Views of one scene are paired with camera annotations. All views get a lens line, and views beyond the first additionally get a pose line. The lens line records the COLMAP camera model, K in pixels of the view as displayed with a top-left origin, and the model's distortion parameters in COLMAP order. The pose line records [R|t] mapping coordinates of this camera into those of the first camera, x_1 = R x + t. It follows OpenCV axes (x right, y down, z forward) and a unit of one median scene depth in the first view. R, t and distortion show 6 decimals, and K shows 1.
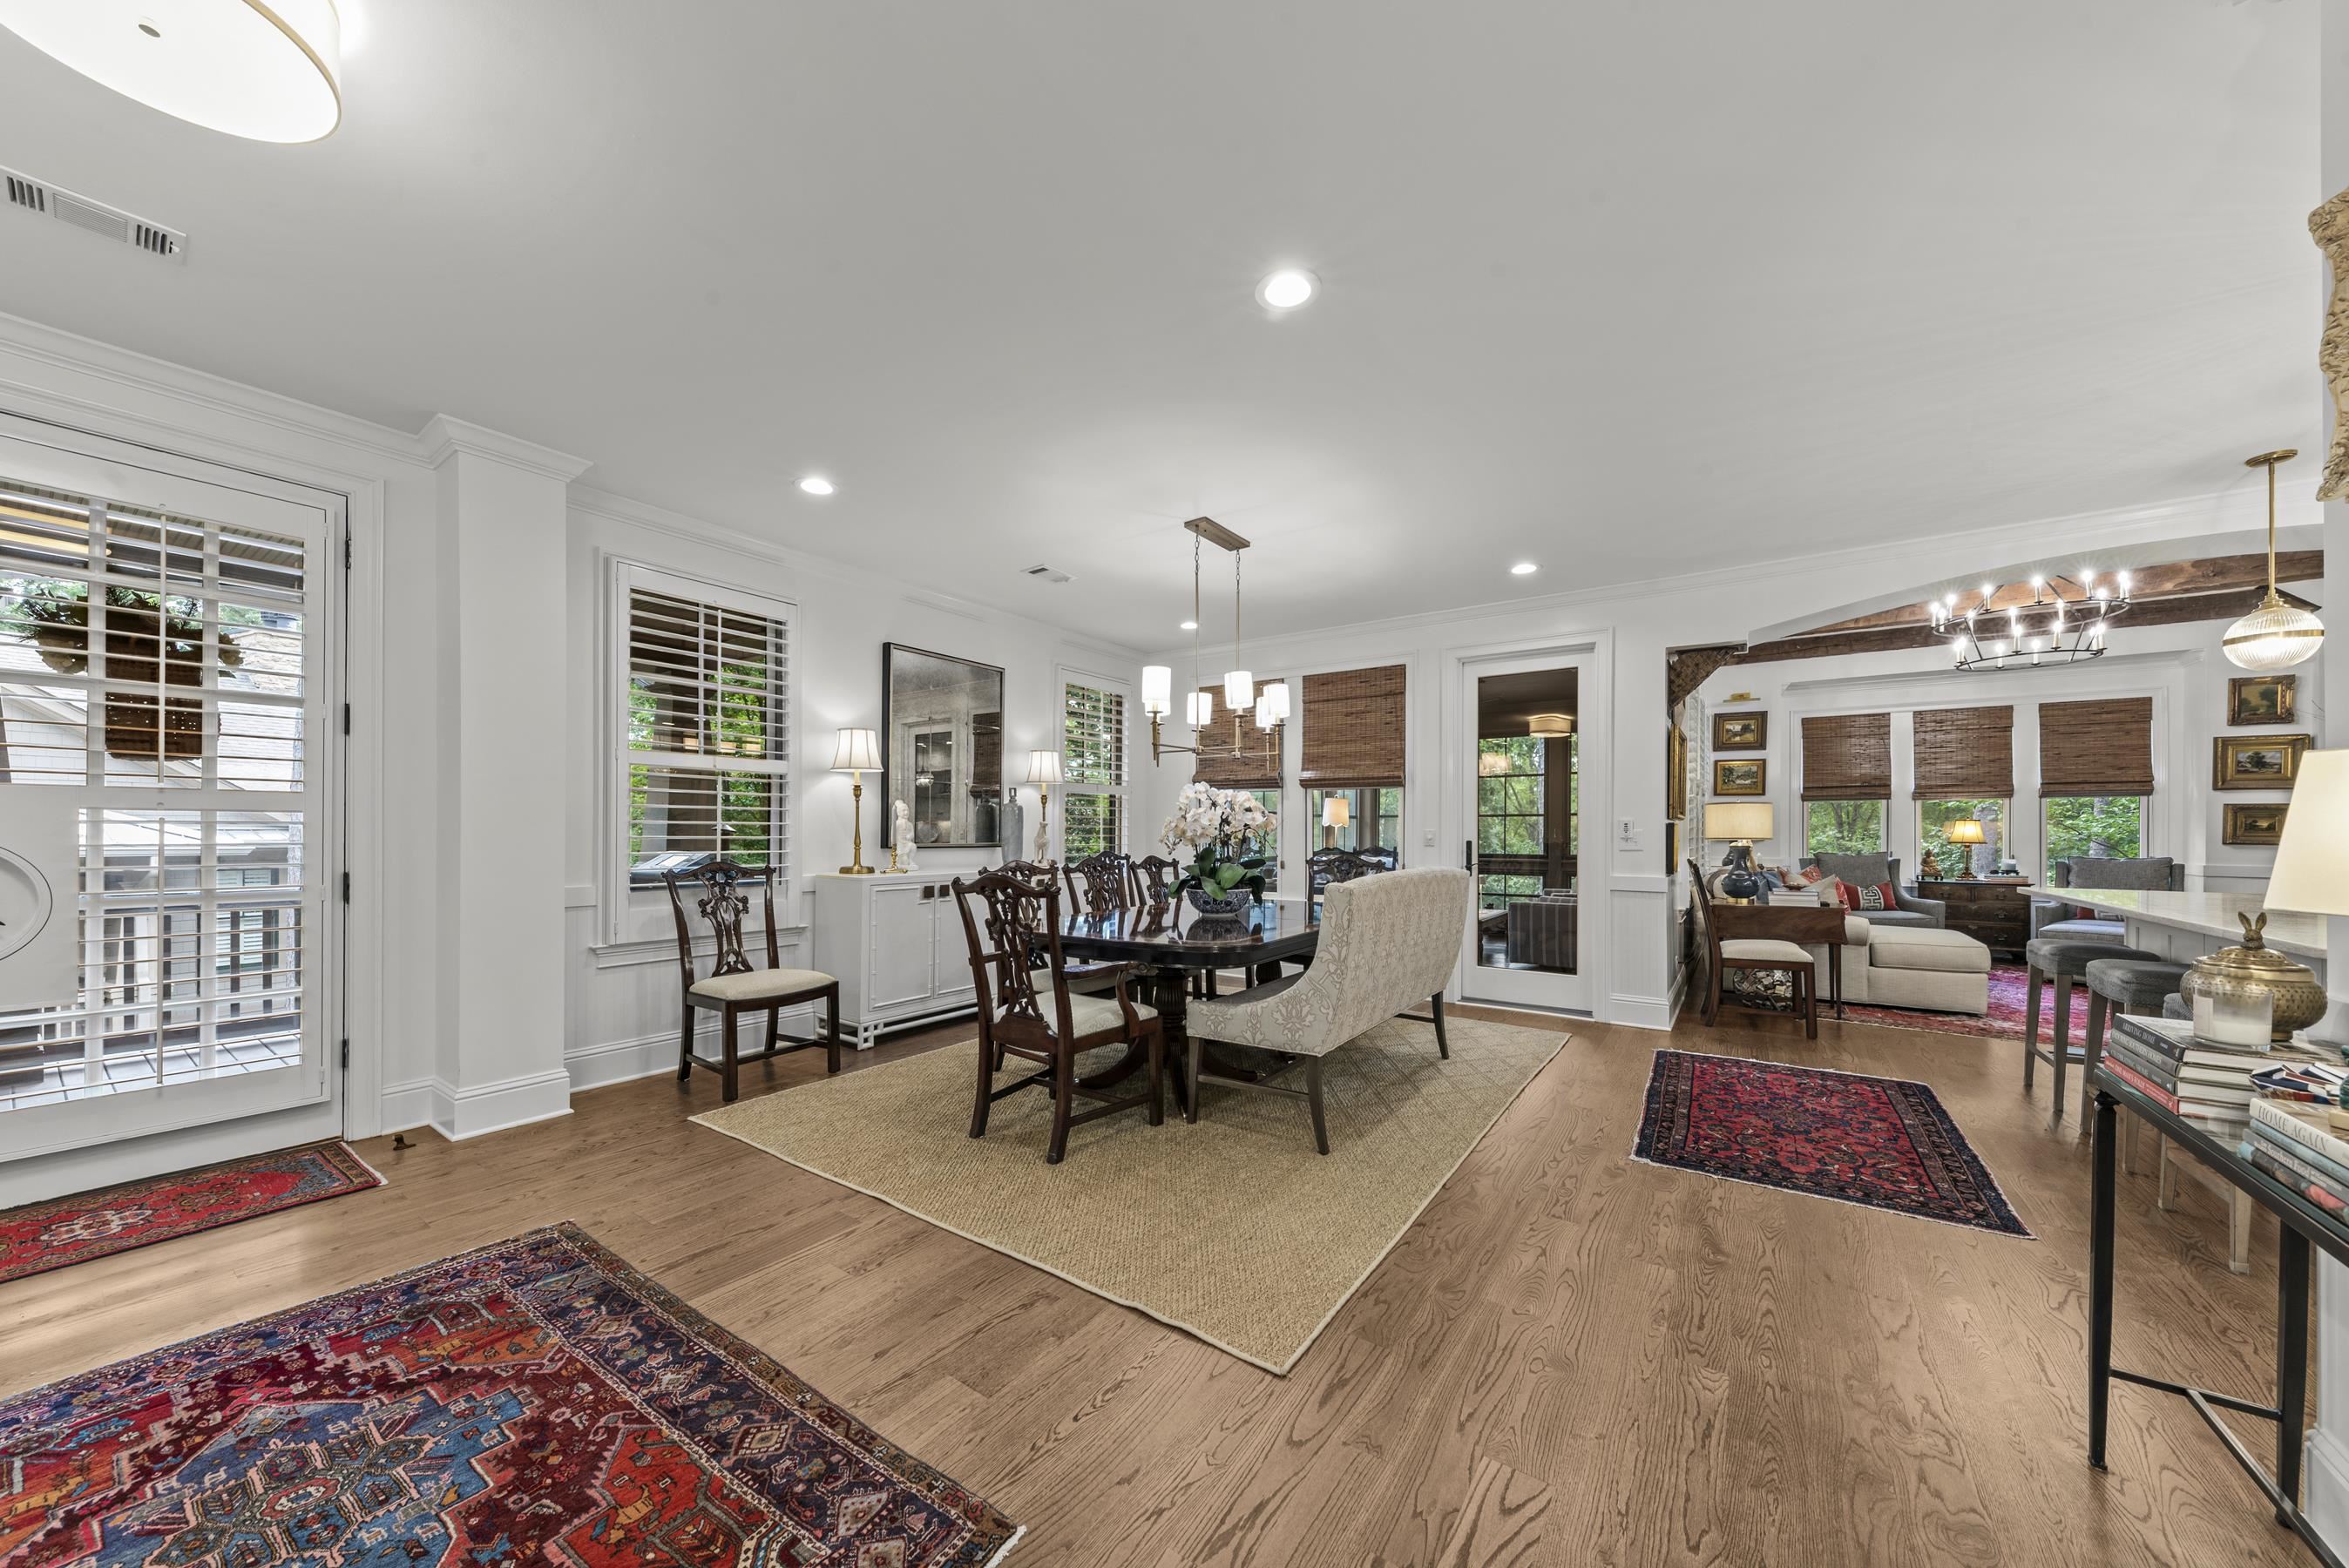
lens RADIAL K [[819.7, 0, 1171.1], [0, 819.7, 836.4], [0, 0, 1]] dist [-0.000777, -0.000368]
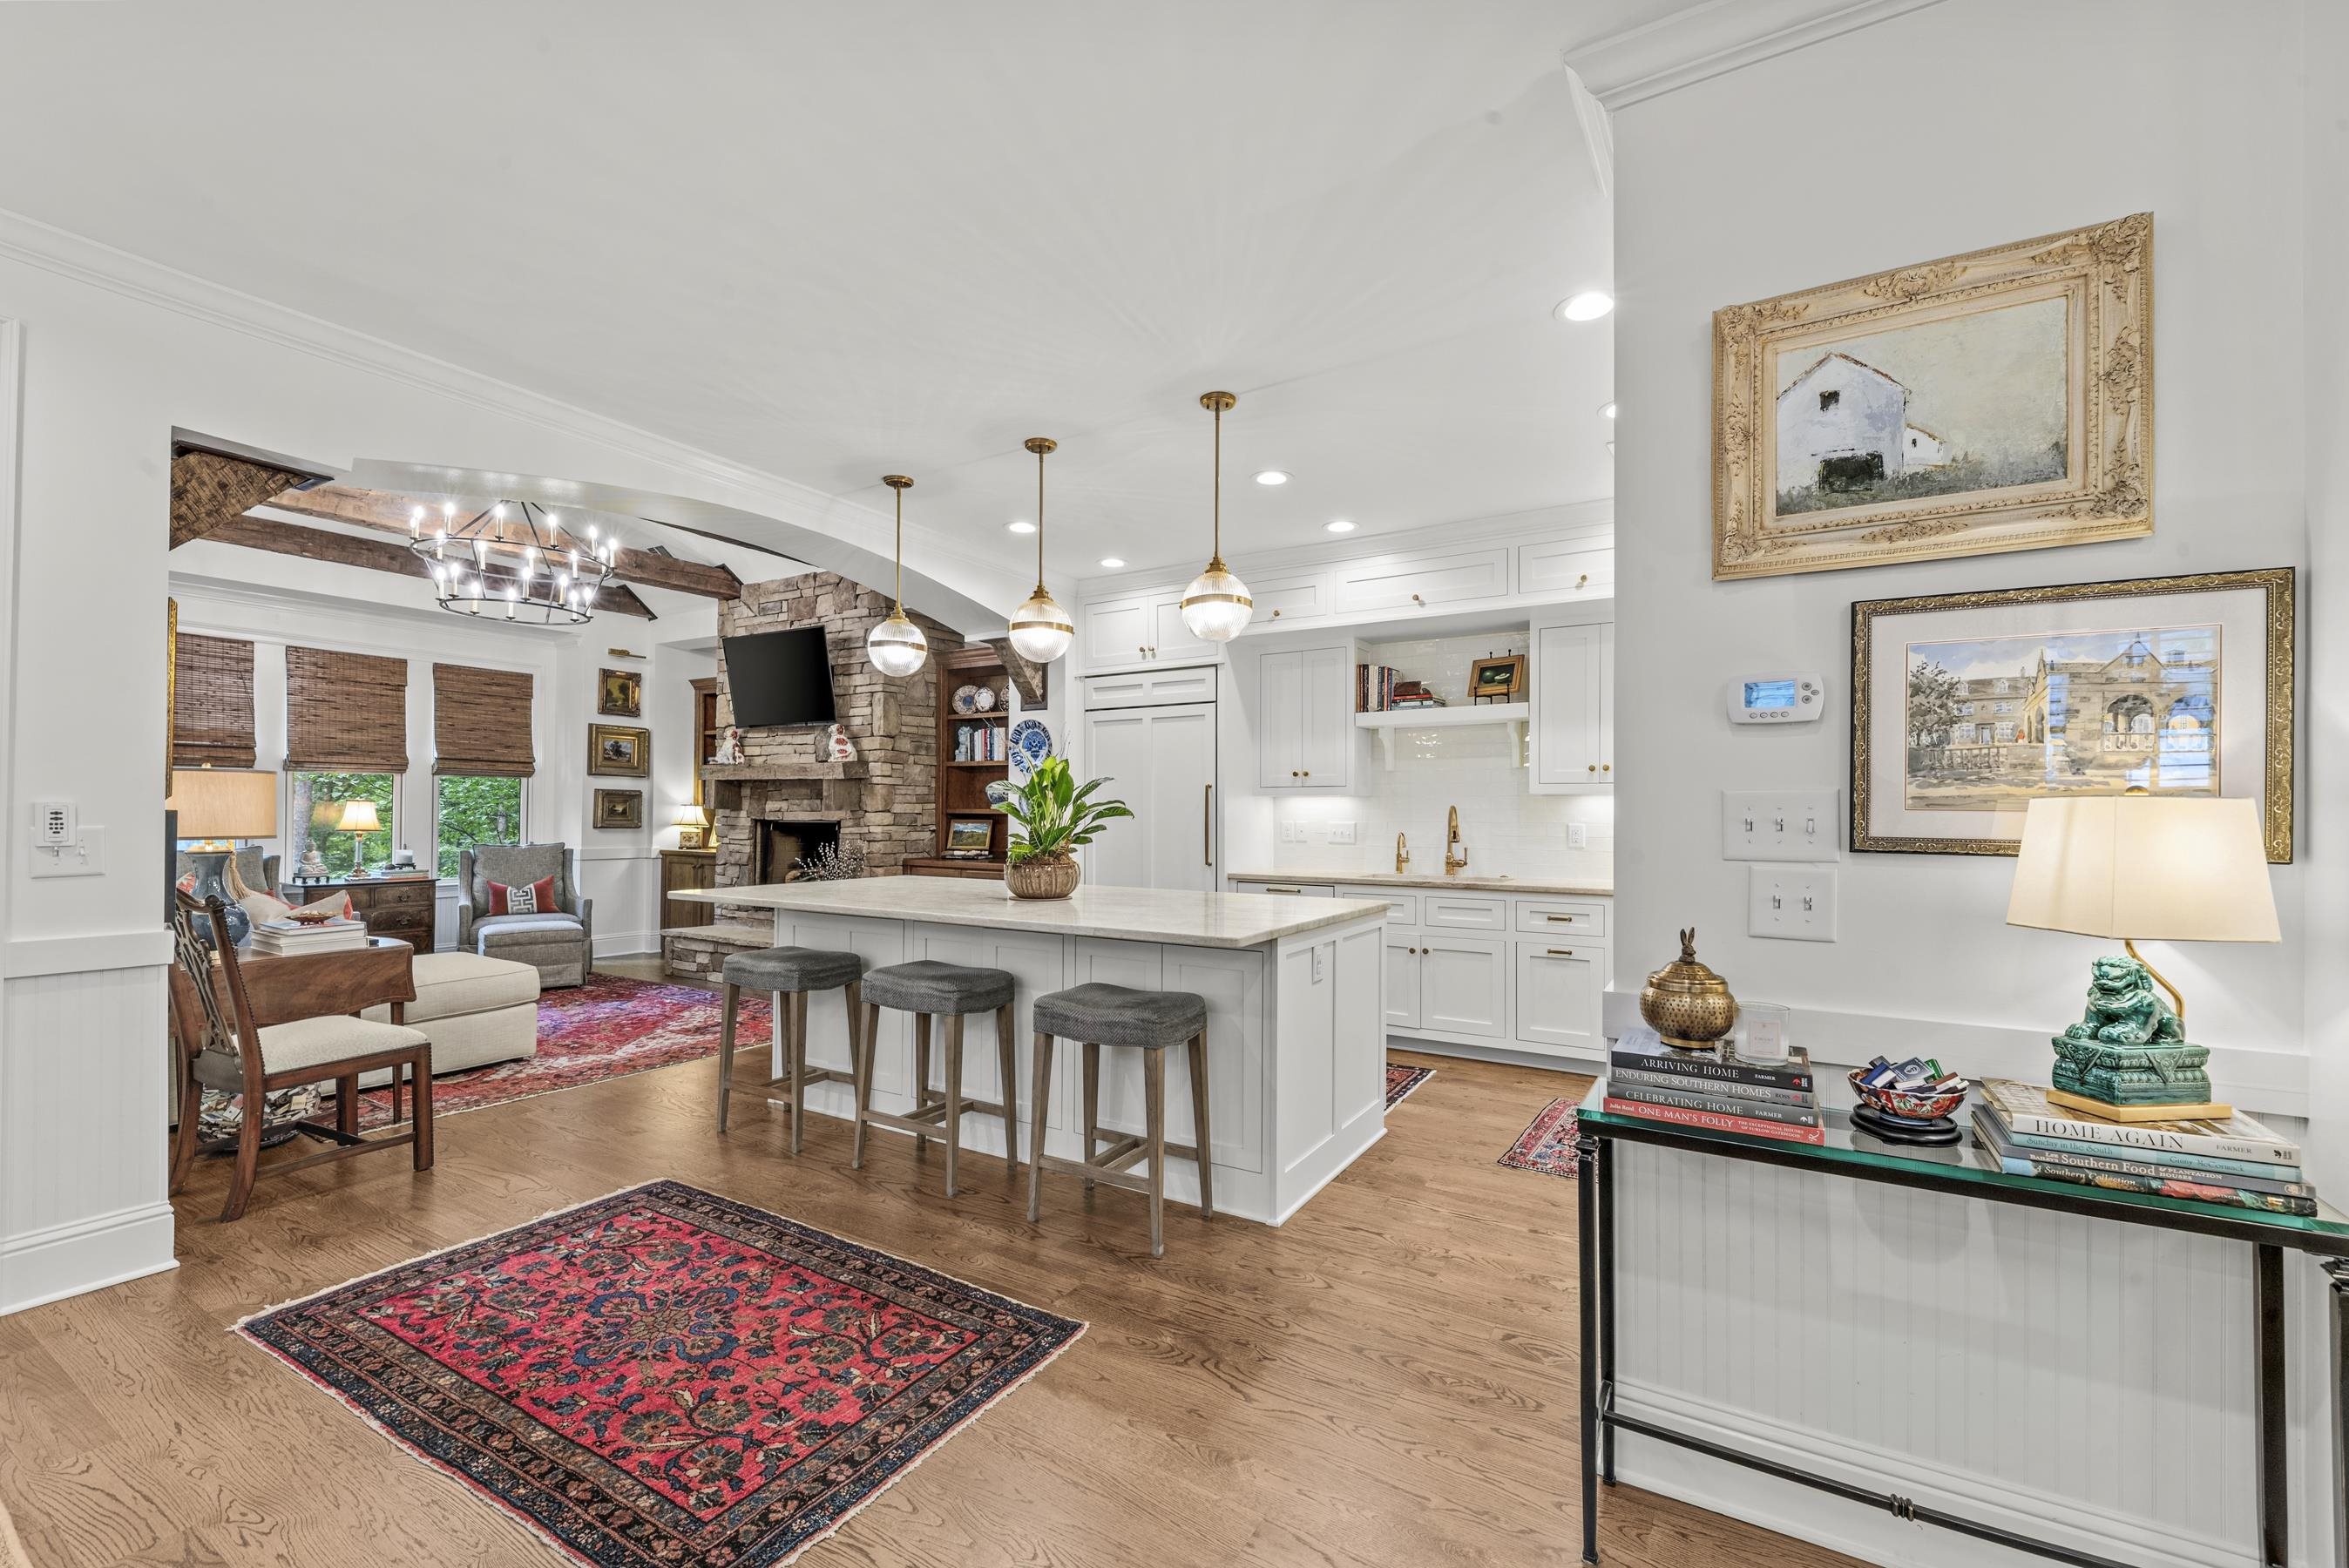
lens RADIAL K [[965.1, 0, 1182.4], [0, 965.1, 801.6], [0, 0, 1]] dist [0.002170, -0.002704]
pose [[-0.073901, 0.009754, 0.997218, 0.026379], [-0.000920, 0.999951, -0.009849, -0.015687], [-0.997265, -0.001646, -0.073888, 0.435057]]
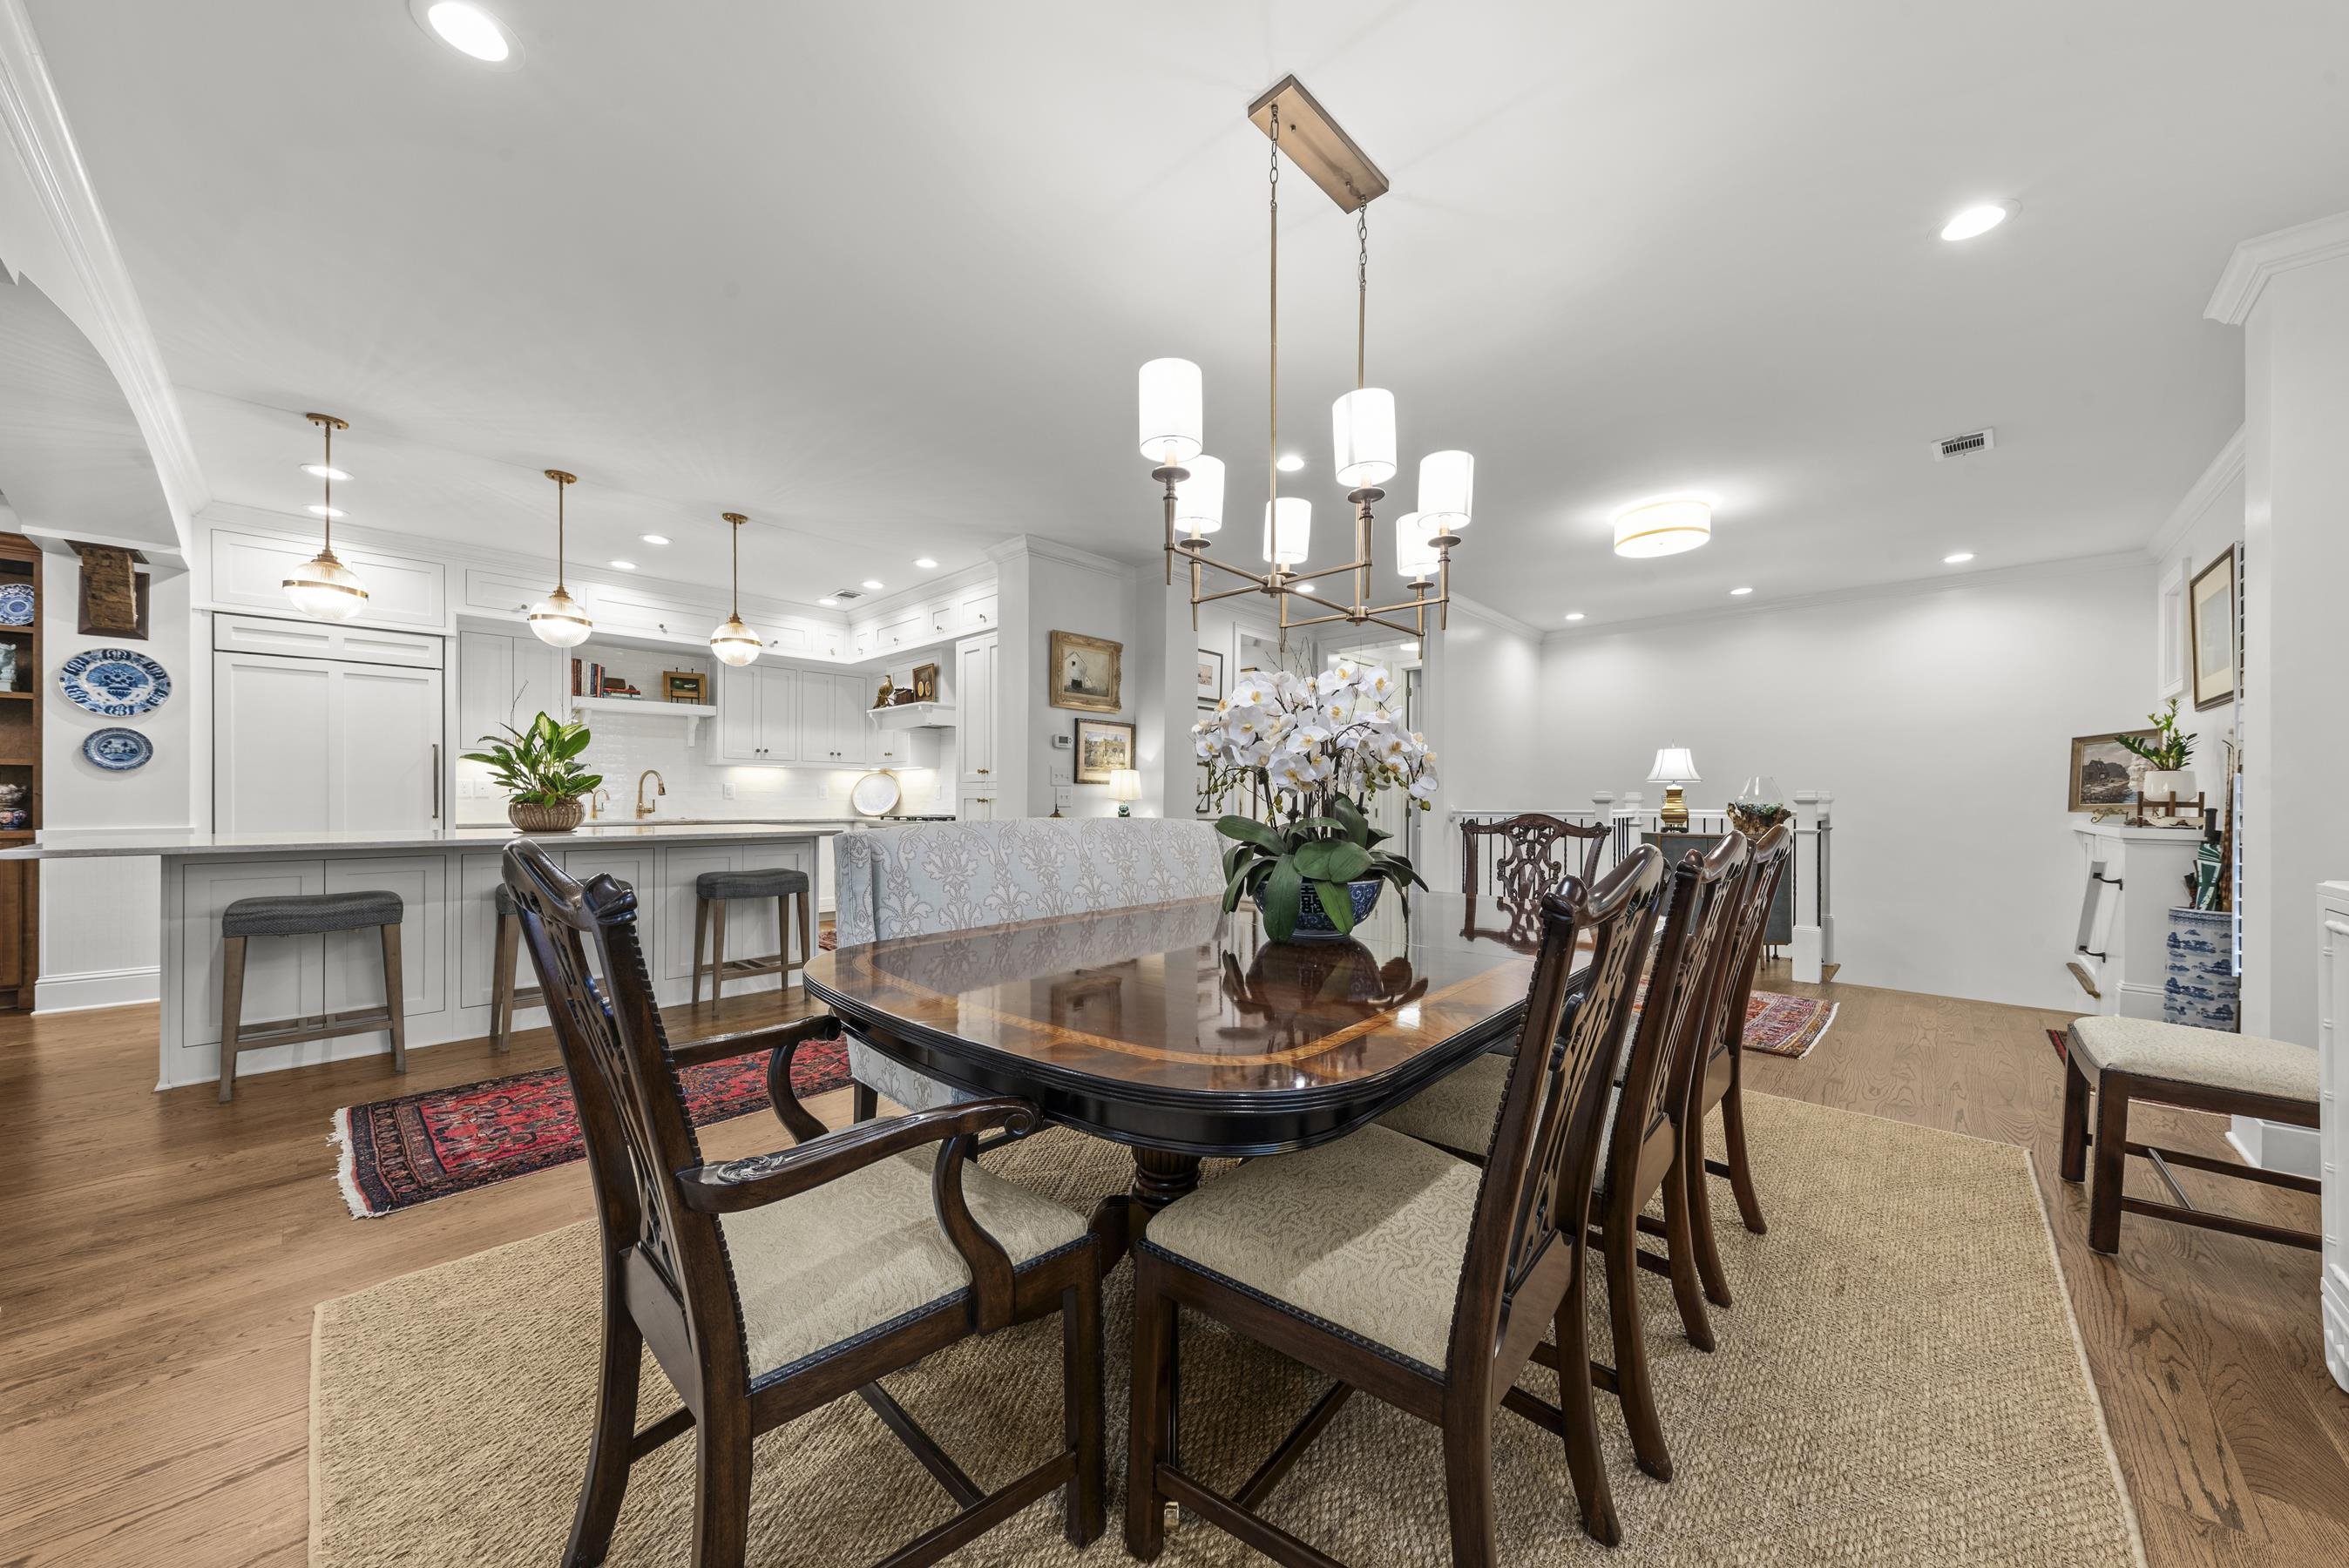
lens RADIAL K [[804.0, 0, 1186.3], [0, 804.0, 797.7], [0, 0, 1]] dist [-0.000226, -0.000158]
pose [[-0.991128, -0.005967, 0.132778, 0.052848], [-0.005625, 0.999980, 0.002952, 0.011459], [-0.132792, 0.002179, -0.991141, 1.159475]]
